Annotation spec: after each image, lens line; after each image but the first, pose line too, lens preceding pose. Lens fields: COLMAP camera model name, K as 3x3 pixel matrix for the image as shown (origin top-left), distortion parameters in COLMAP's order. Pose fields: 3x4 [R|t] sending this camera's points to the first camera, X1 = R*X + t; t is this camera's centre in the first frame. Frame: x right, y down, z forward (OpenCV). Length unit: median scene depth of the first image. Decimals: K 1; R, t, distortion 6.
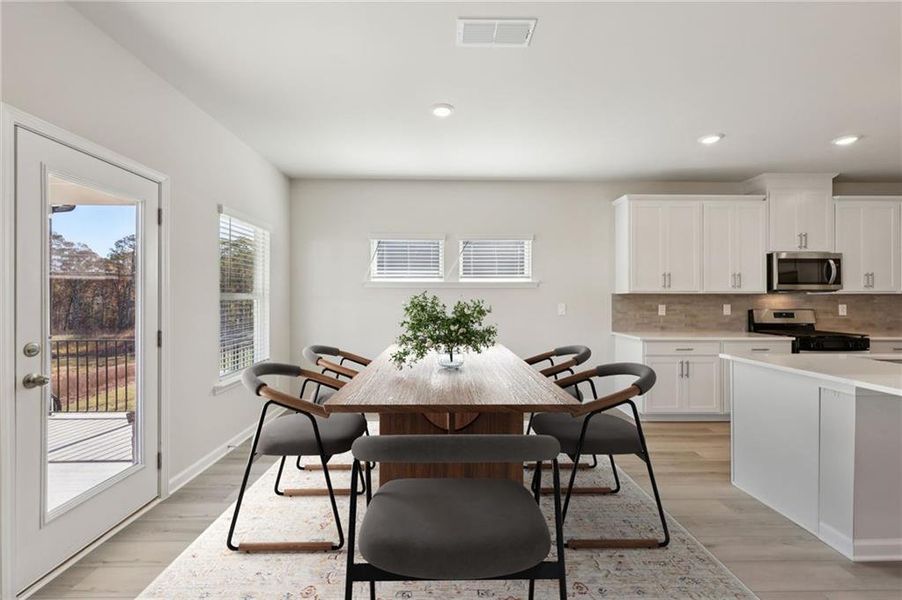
lens RADIAL K [[369.7, 0, 446.5], [0, 369.7, 297.8], [0, 0, 1]] dist [0.000254, 0.000160]
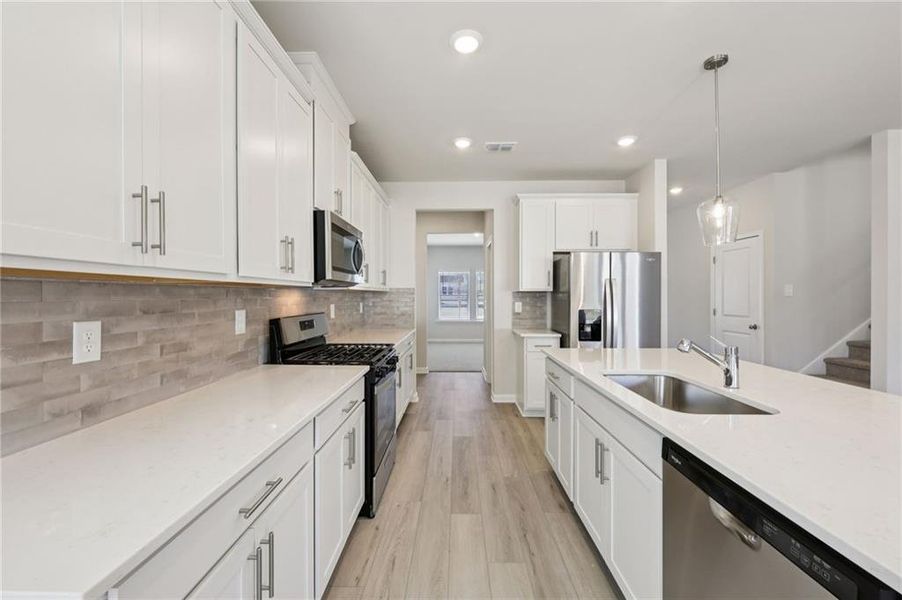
lens RADIAL K [[360.9, 0, 449.7], [0, 360.9, 299.5], [0, 0, 1]] dist [-0.000063, -0.000030]
pose [[0.033008, -0.010461, 0.999400, 0.357122], [0.001810, 0.999944, 0.010407, 0.001743], [-0.999453, 0.001466, 0.033026, 0.773510]]
